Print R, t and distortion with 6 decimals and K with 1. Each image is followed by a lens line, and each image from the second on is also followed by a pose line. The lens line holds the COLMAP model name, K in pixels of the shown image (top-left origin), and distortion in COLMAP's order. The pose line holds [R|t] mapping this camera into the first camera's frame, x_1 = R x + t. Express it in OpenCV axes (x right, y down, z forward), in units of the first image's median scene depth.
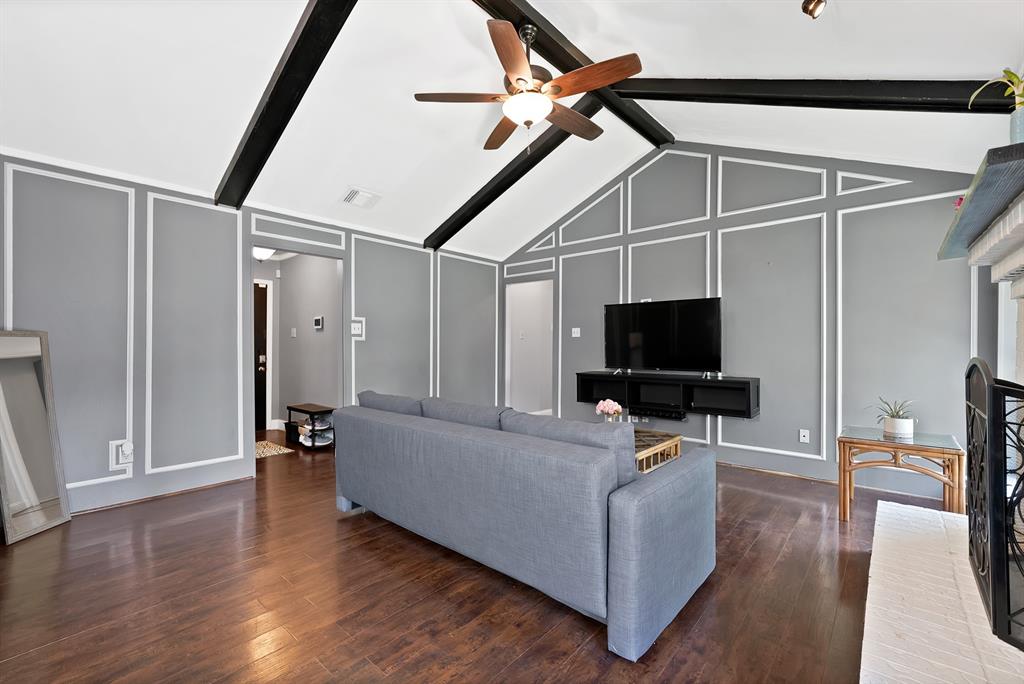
lens RADIAL K [[434.9, 0, 516.5], [0, 434.9, 344.2], [0, 0, 1]] dist [0.000313, 0.001136]
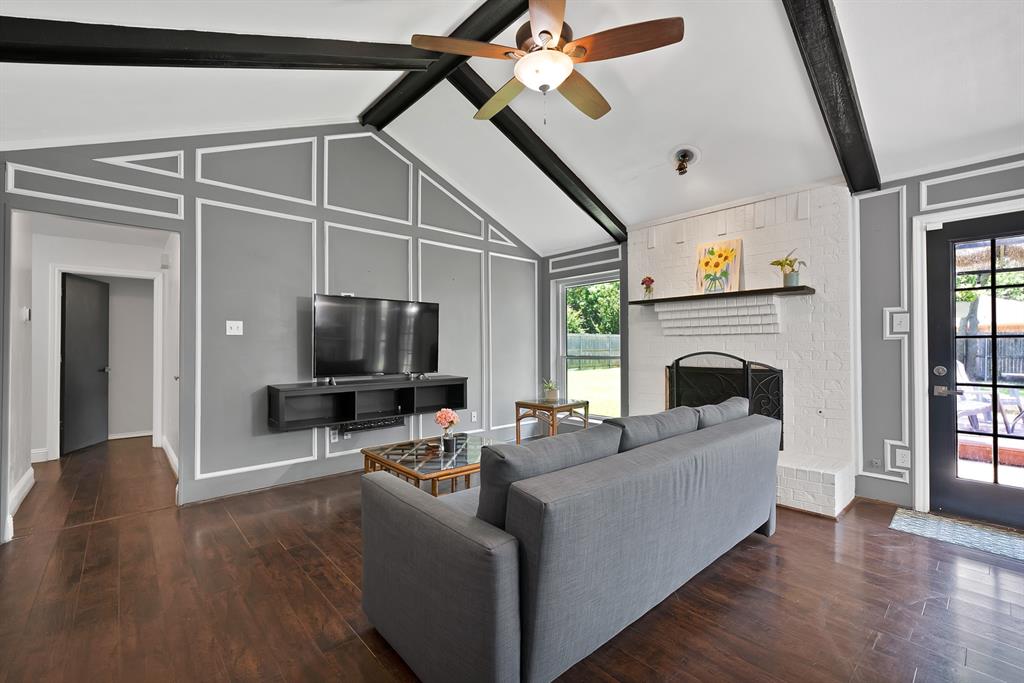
lens RADIAL K [[434.9, 0, 512.1], [0, 434.9, 342.2], [0, 0, 1]] dist [0.000313, 0.001136]
pose [[0.130289, 0.012106, 0.991402, -0.477248], [0.000240, 0.999925, -0.012241, 0.002005], [-0.991476, 0.001833, 0.130276, 0.549982]]
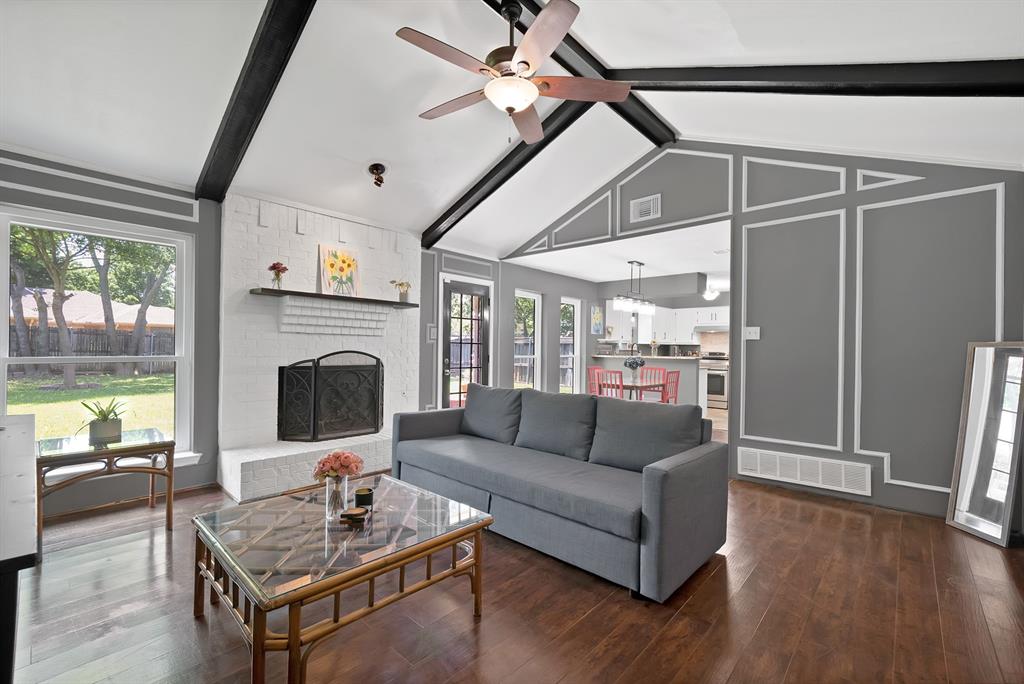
lens RADIAL K [[434.9, 0, 507.2], [0, 434.9, 344.8], [0, 0, 1]] dist [0.000313, 0.001136]
pose [[-0.998997, -0.015634, 0.041969, -0.007746], [-0.016045, 0.999826, -0.009462, 0.001474], [-0.041814, -0.010126, -0.999074, 1.111529]]
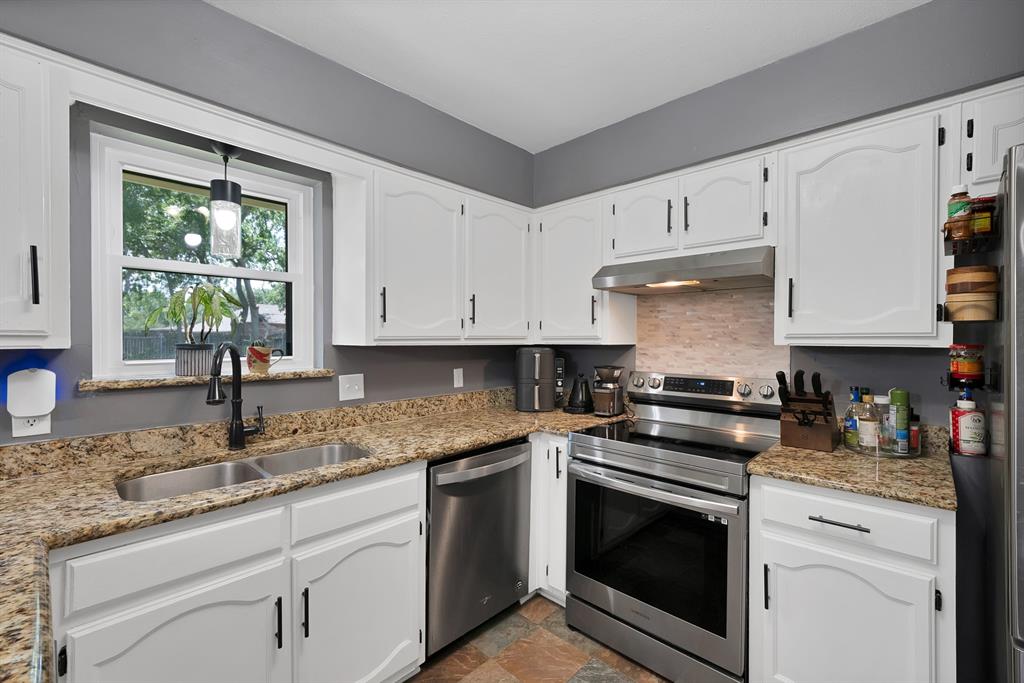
lens RADIAL K [[434.9, 0, 510.6], [0, 434.9, 342.5], [0, 0, 1]] dist [0.000313, 0.001136]
pose [[-0.998109, -0.004051, 0.061330, -0.652051], [-0.003706, 0.999977, 0.005746, -0.033212], [-0.061352, 0.005507, -0.998101, -0.309778]]
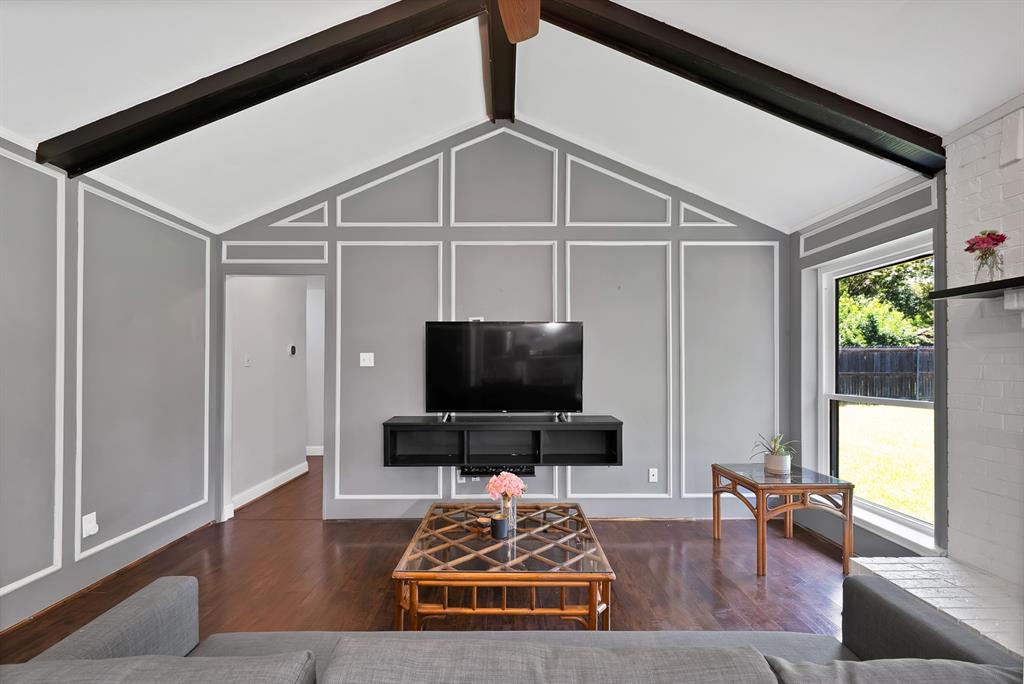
lens RADIAL K [[434.9, 0, 506.5], [0, 434.9, 362.0], [0, 0, 1]] dist [0.000313, 0.001136]
pose [[0.754937, 0.003474, 0.655788, -0.149552], [-0.001244, 0.999992, -0.003865, -0.022731], [-0.655796, 0.002102, 0.754936, 0.382567]]
